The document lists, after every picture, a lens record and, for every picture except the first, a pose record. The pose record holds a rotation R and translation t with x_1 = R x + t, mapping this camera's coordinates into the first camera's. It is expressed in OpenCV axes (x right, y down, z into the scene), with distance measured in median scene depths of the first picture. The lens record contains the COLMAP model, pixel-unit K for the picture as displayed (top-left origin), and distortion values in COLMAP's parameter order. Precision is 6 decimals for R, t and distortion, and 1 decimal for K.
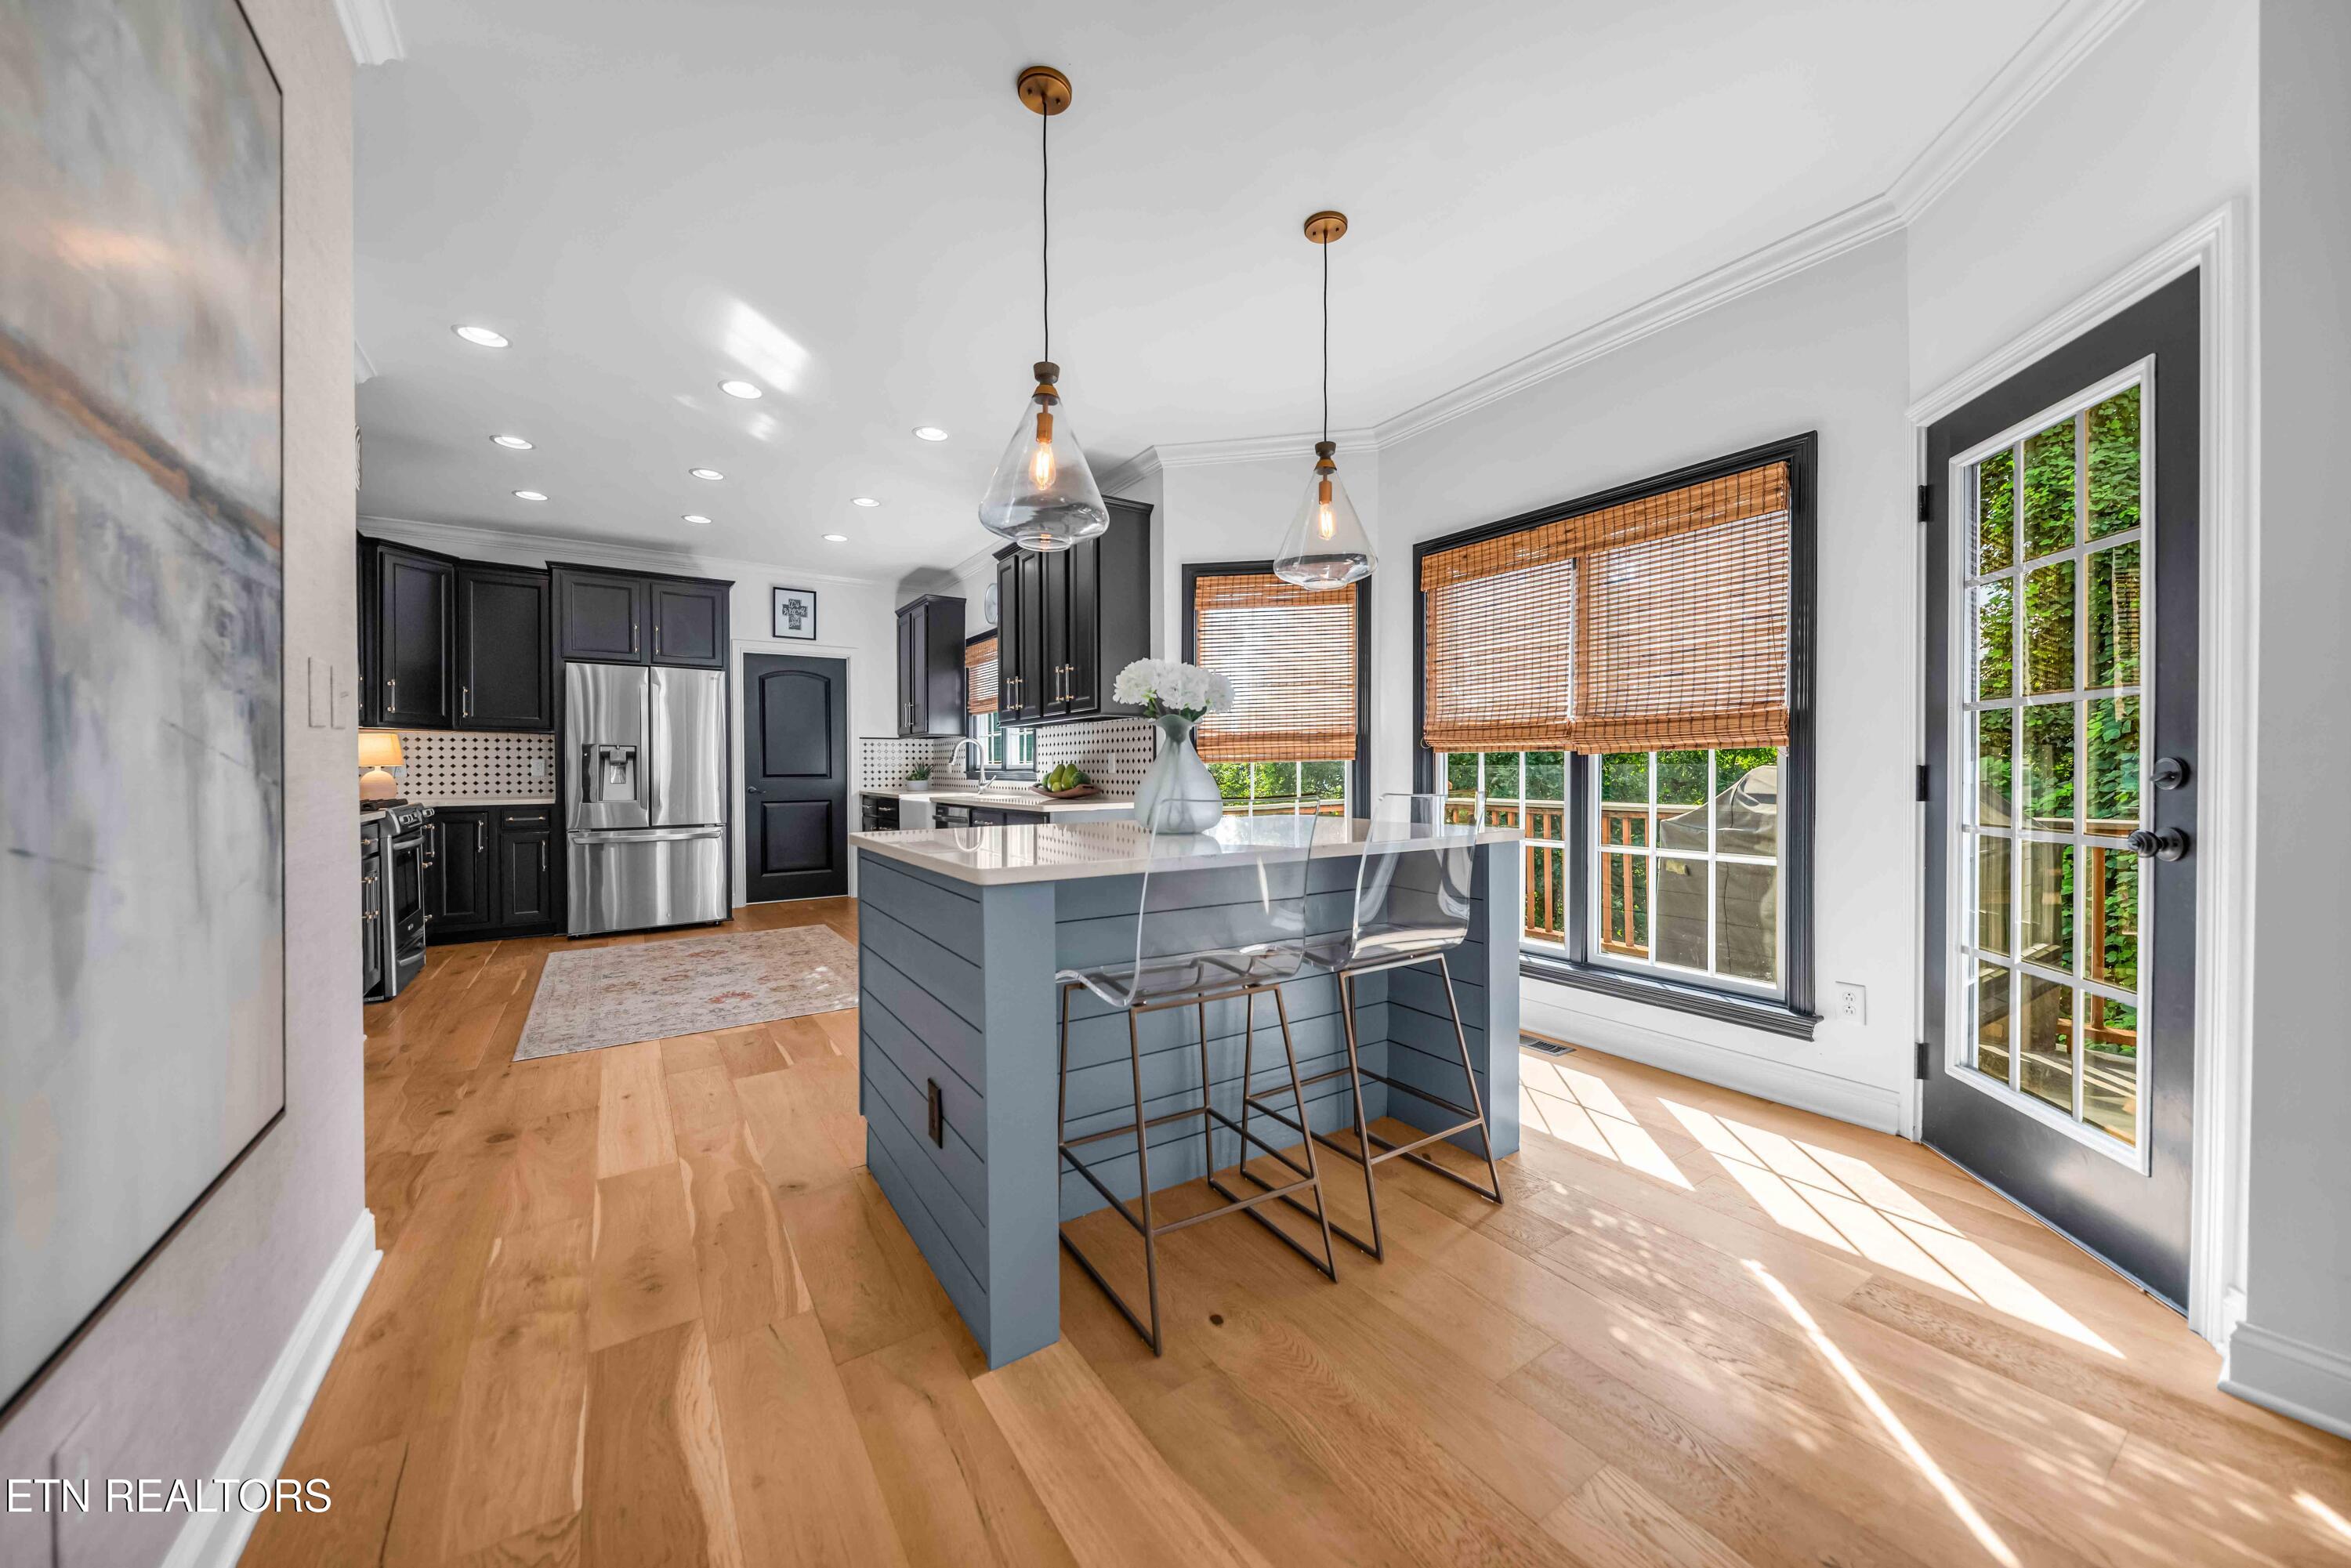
lens RADIAL K [[819.5, 0, 1166.4], [0, 819.5, 774.6], [0, 0, 1]] dist [-0.001559, -0.002153]
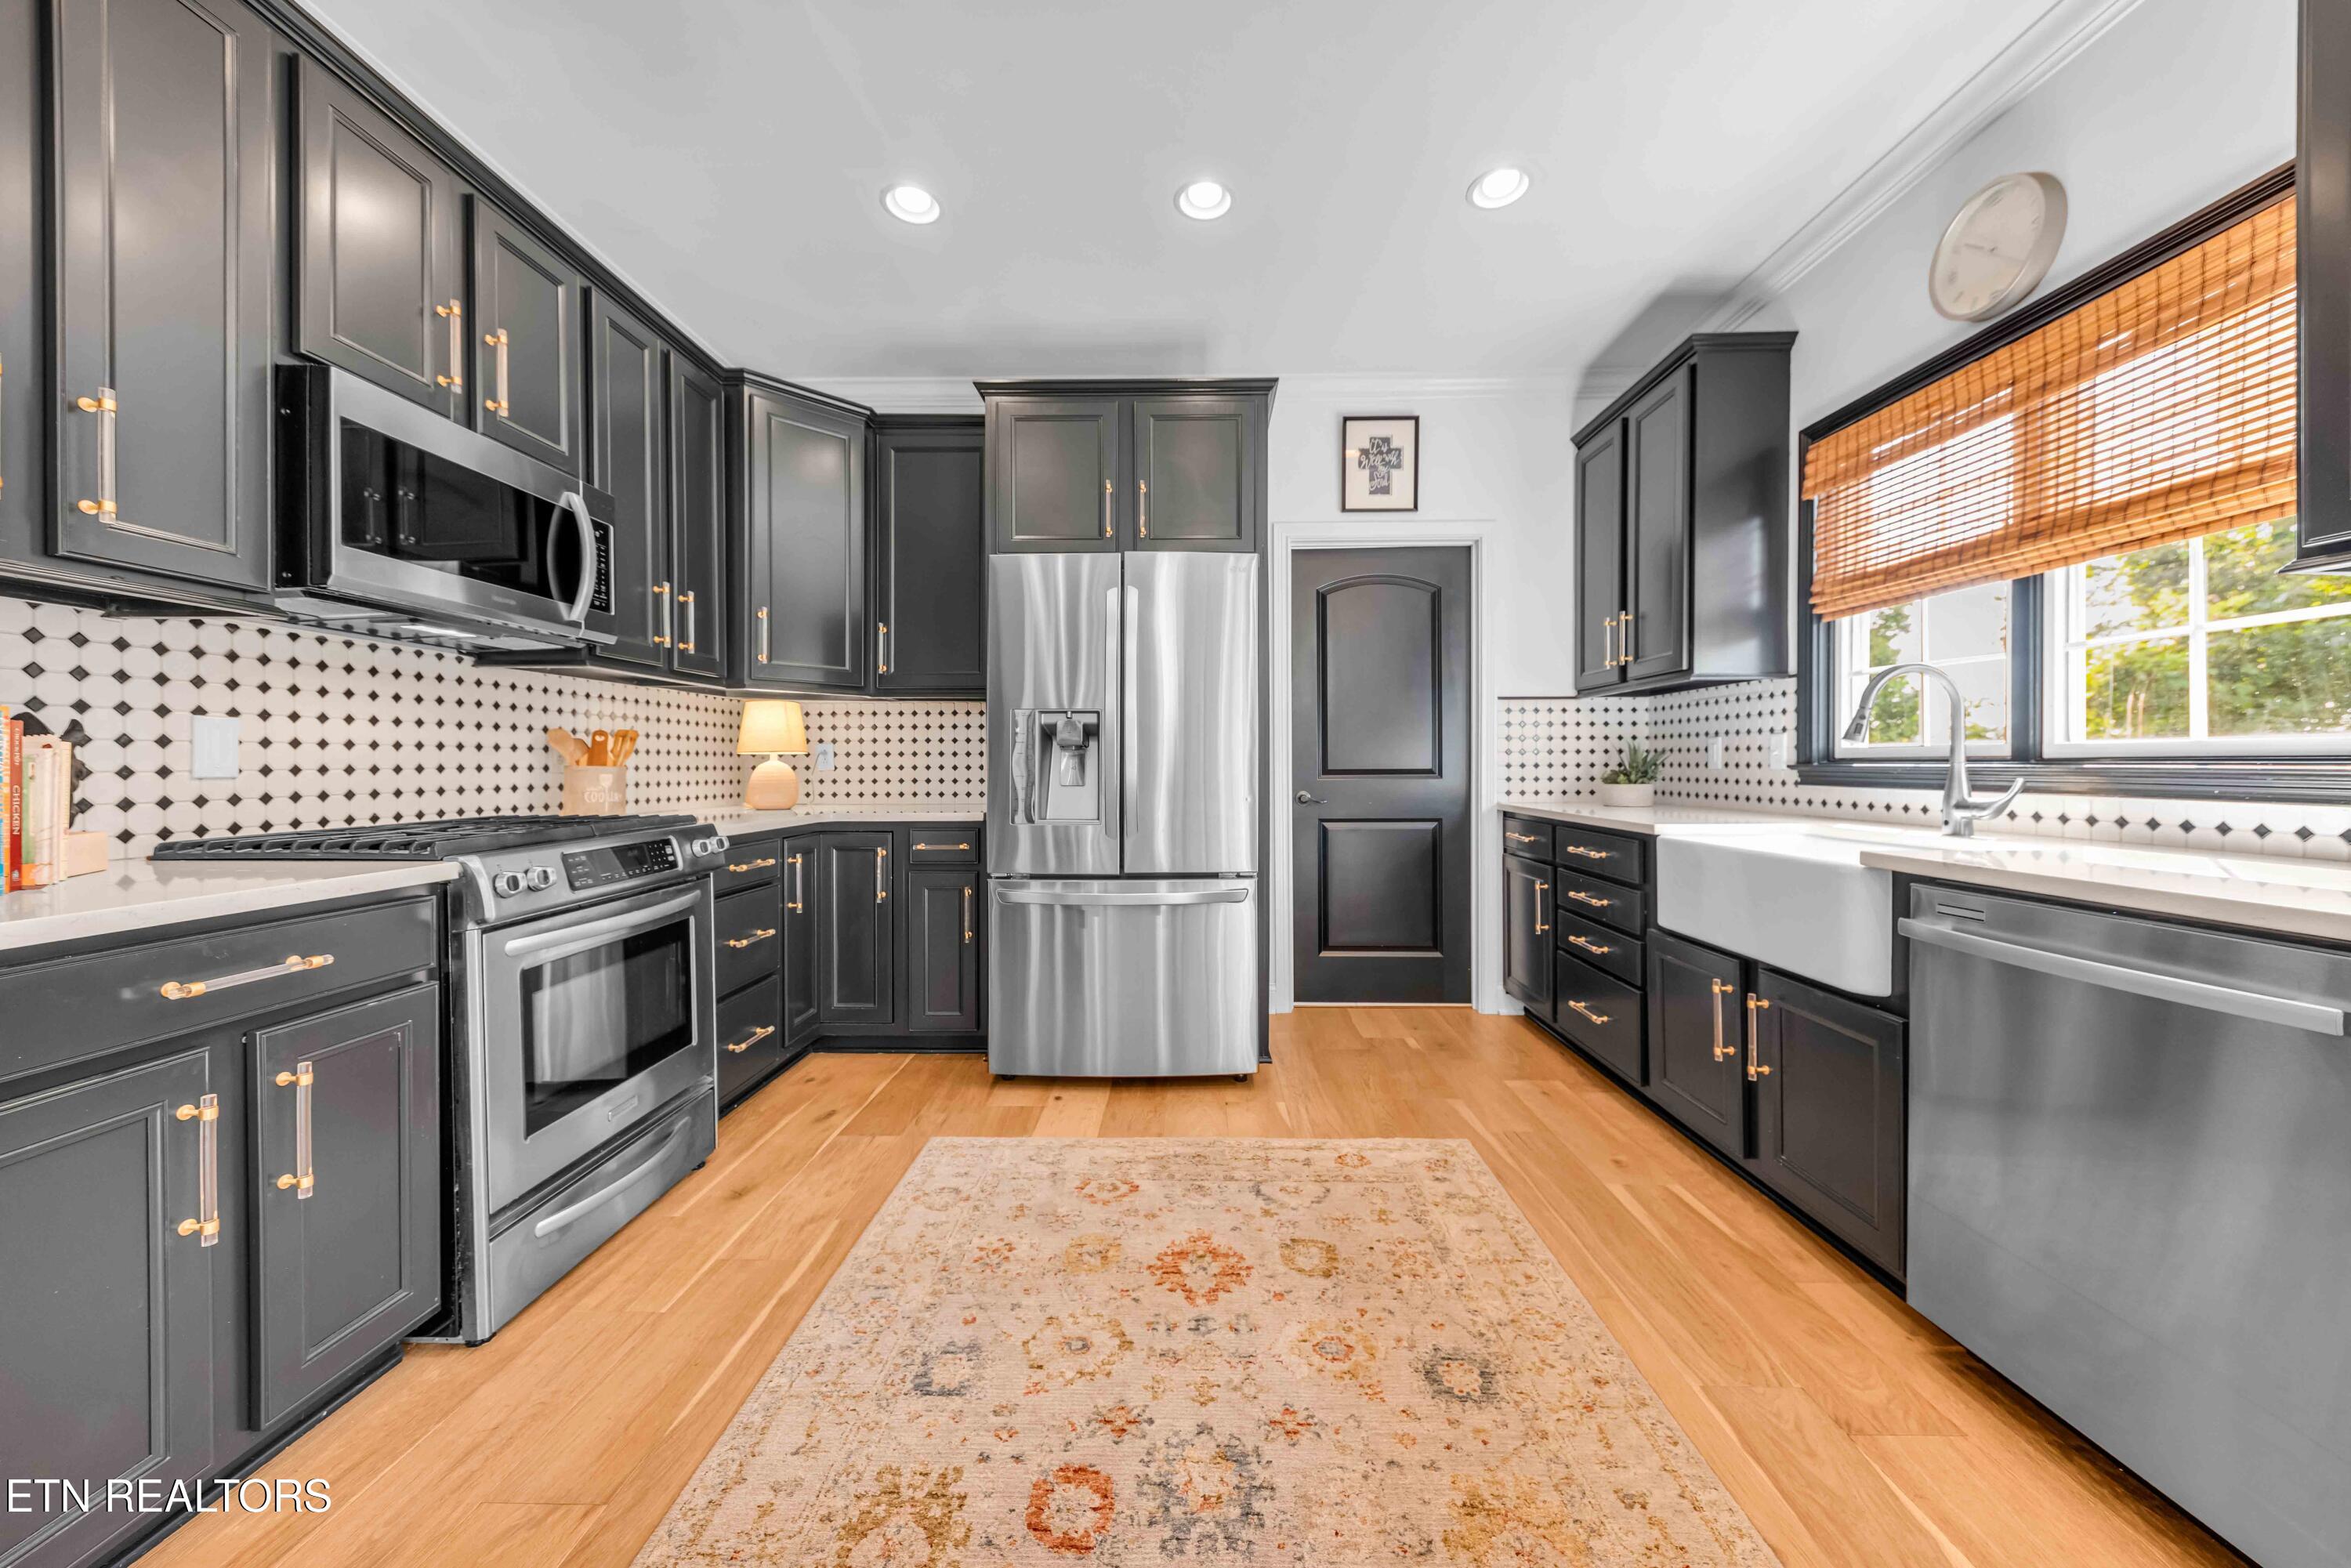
lens RADIAL K [[819.5, 0, 1180.7], [0, 819.5, 768.5], [0, 0, 1]] dist [-0.001559, -0.002153]
pose [[0.823634, 0.005662, -0.567093, -0.324660], [-0.005137, 0.999984, 0.002524, -0.002312], [0.567098, 0.000834, 0.823650, 0.617693]]
